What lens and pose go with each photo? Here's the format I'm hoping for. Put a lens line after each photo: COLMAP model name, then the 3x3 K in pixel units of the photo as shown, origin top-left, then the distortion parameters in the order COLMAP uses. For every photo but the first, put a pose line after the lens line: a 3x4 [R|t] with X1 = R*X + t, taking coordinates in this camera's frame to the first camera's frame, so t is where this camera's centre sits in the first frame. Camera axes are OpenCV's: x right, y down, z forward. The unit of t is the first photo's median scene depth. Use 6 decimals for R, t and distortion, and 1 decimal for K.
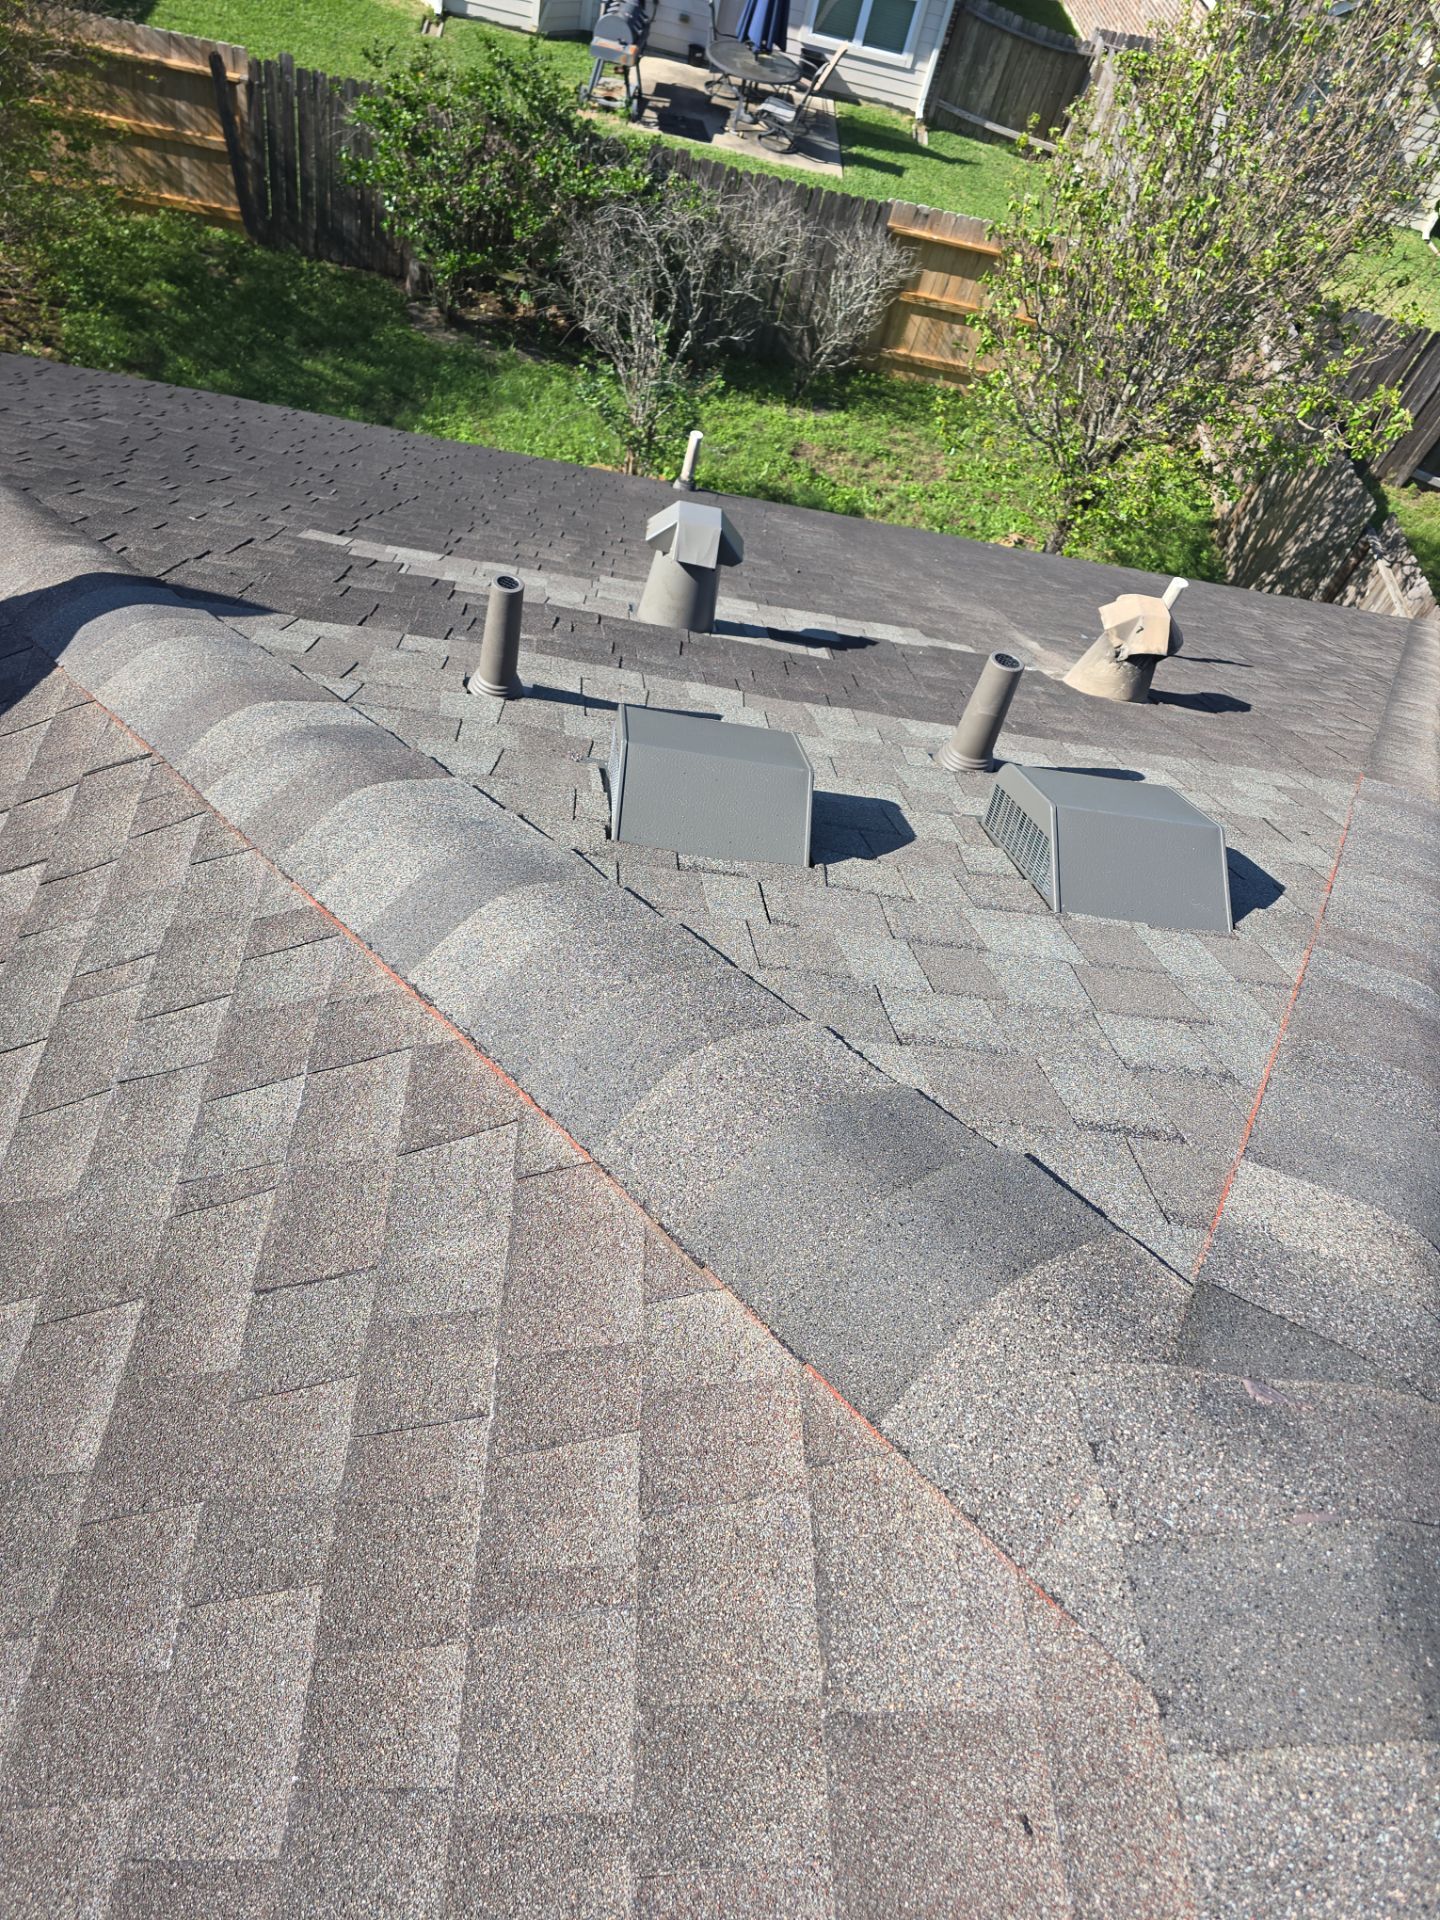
lens RADIAL K [[1281.2, 0, 728.7], [0, 1281.2, 920.8], [0, 0, 1]] dist [0.064088, -0.059364]
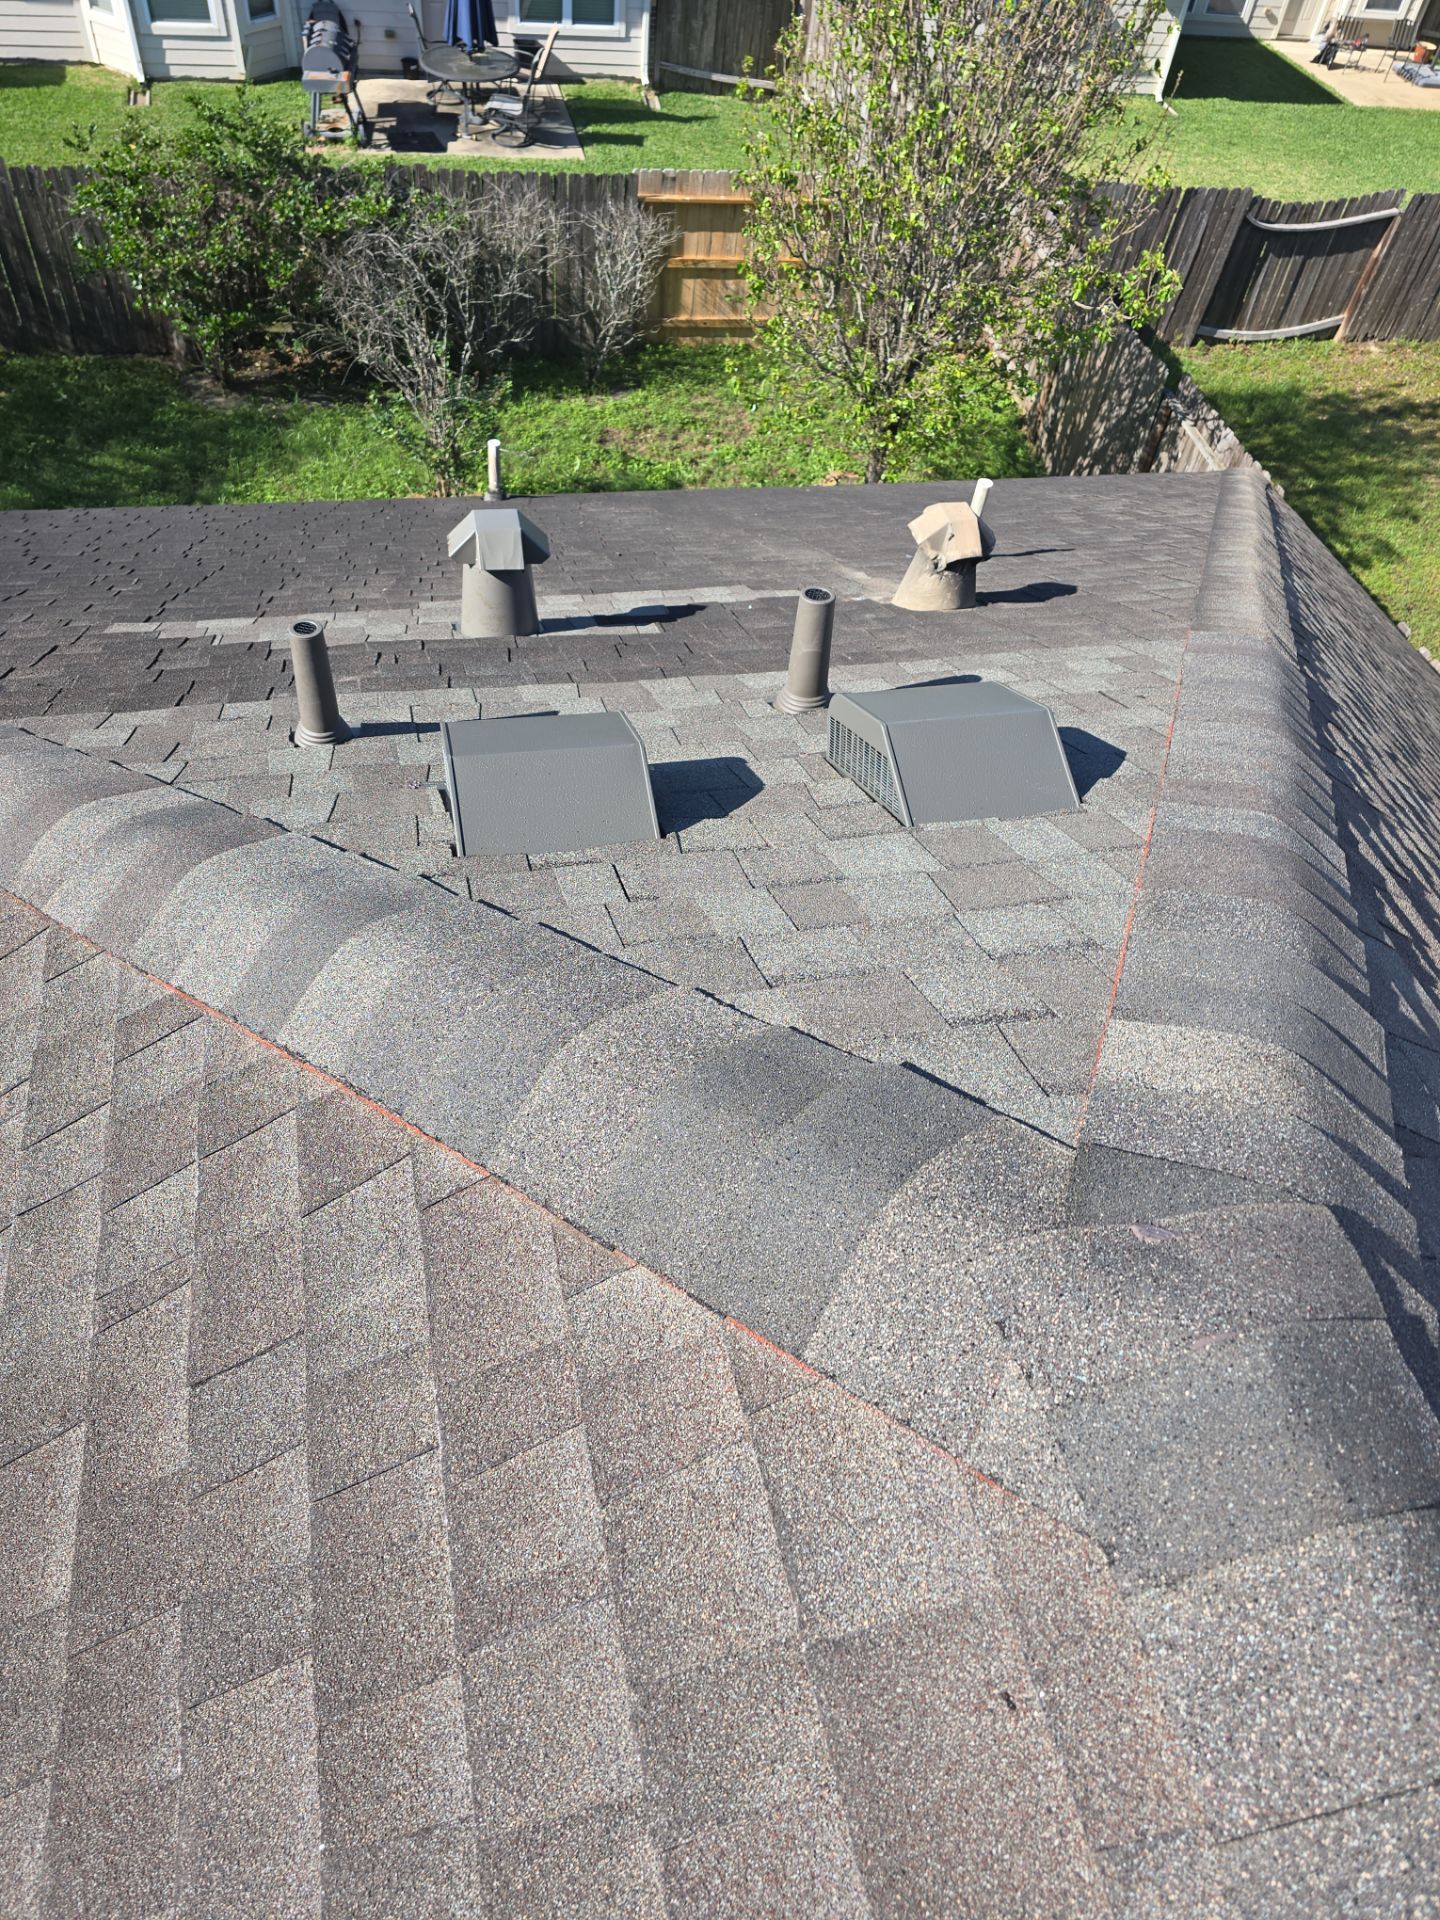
lens RADIAL K [[1281.2, 0, 711.1], [0, 1281.2, 920.1], [0, 0, 1]] dist [0.064088, -0.059364]
pose [[0.971952, -0.231470, 0.041599, 0.042559], [0.231049, 0.972831, 0.014726, 0.013225], [-0.043877, -0.004702, 0.999026, -0.001384]]
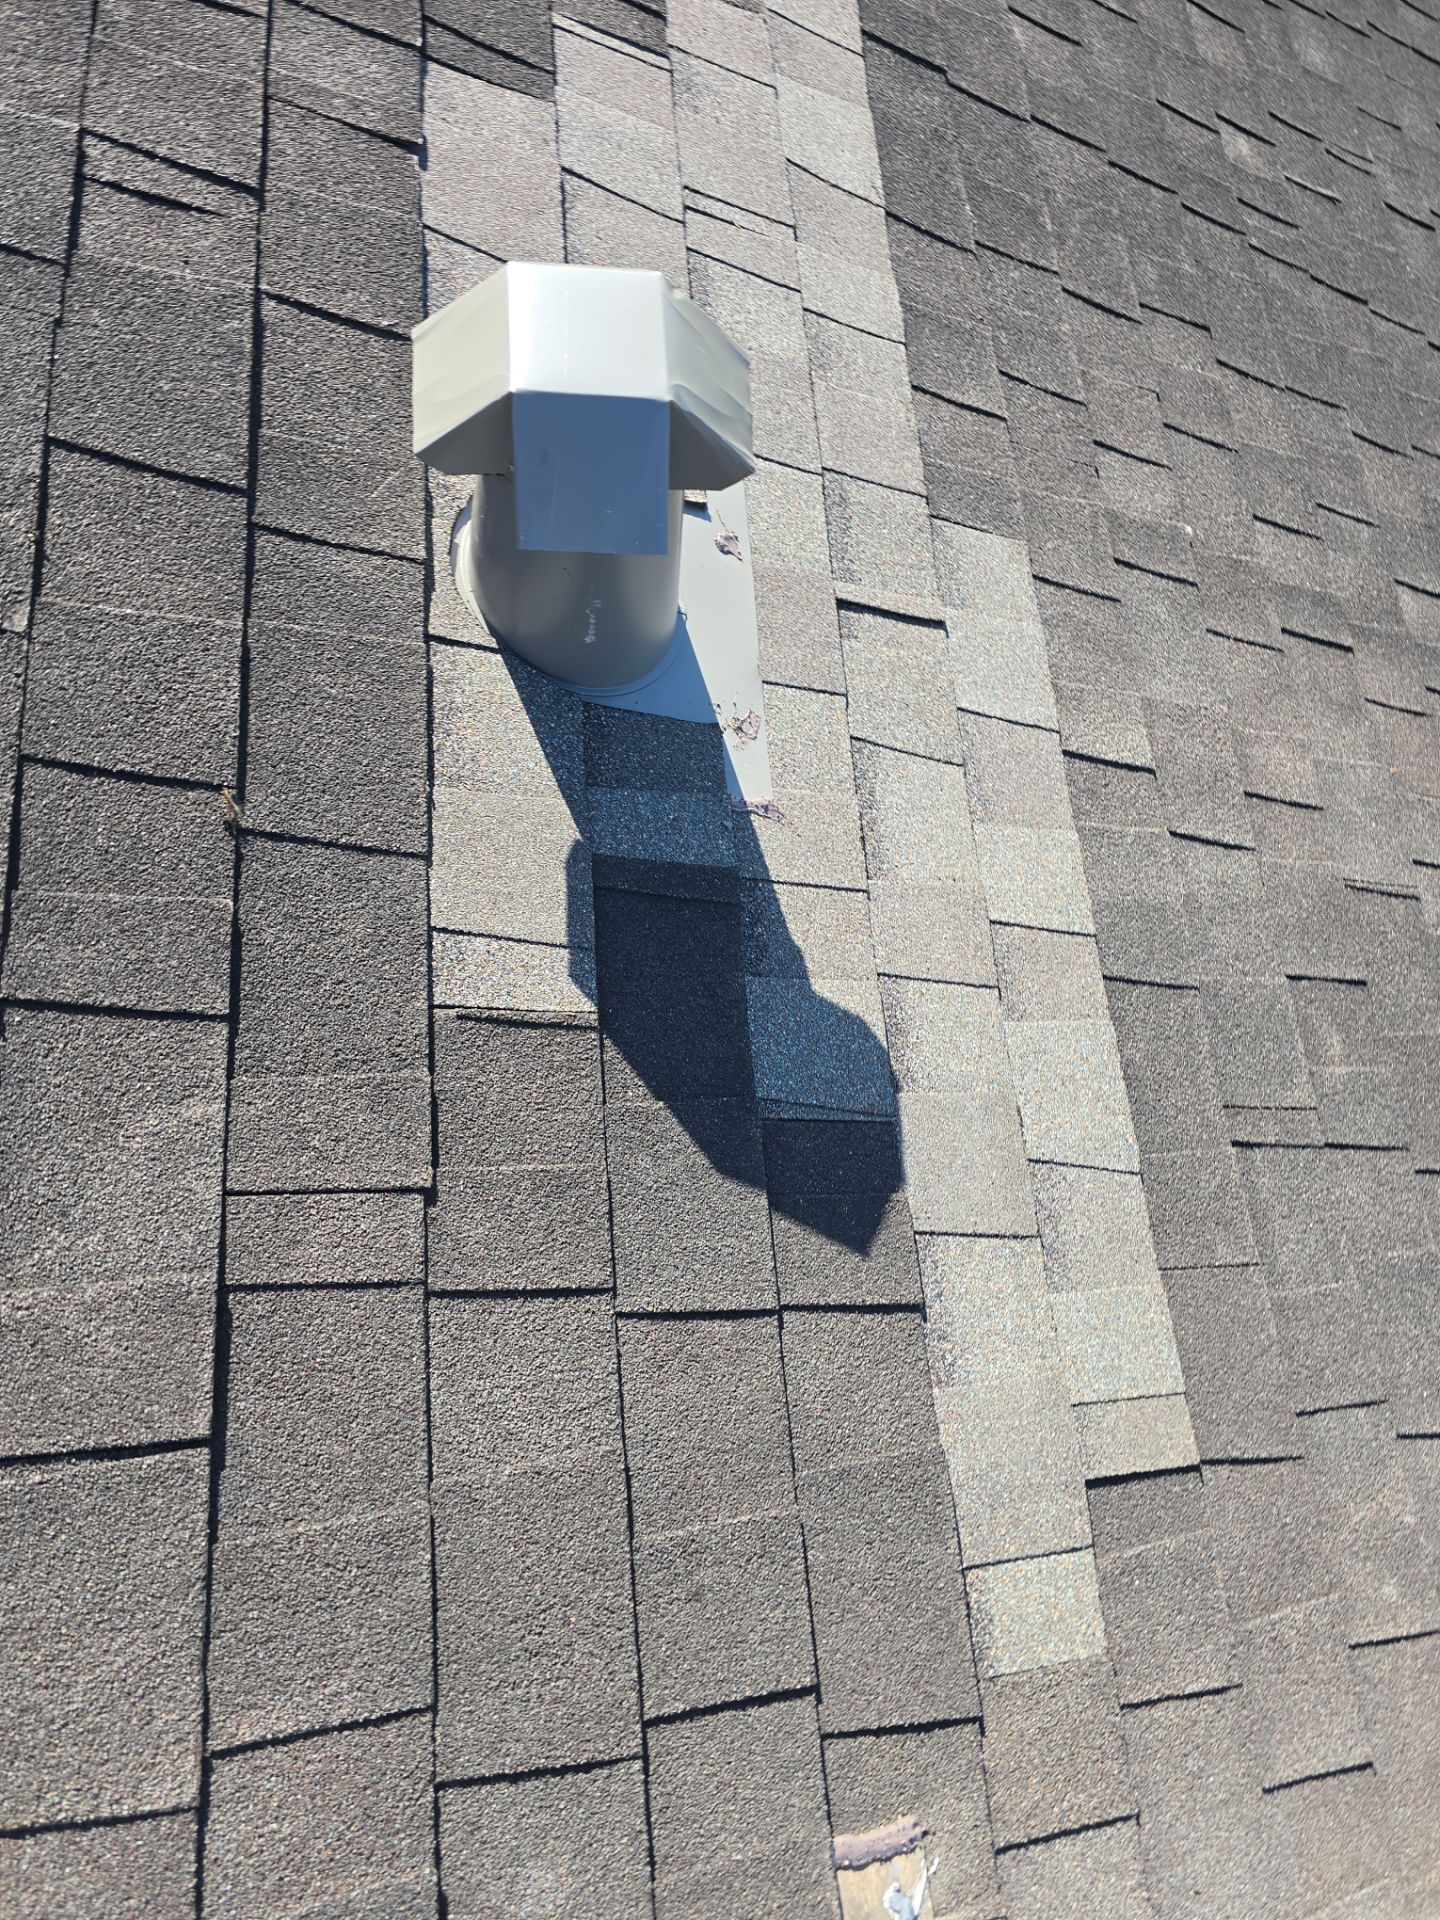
lens RADIAL K [[1281.2, 0, 716.5], [0, 1281.2, 956.2], [0, 0, 1]] dist [0.064088, -0.059364]
pose [[0.081827, 0.866100, -0.493128, 0.384497], [-0.769246, 0.369482, 0.521291, -0.709994], [0.633692, 0.336681, 0.696478, 1.431925]]
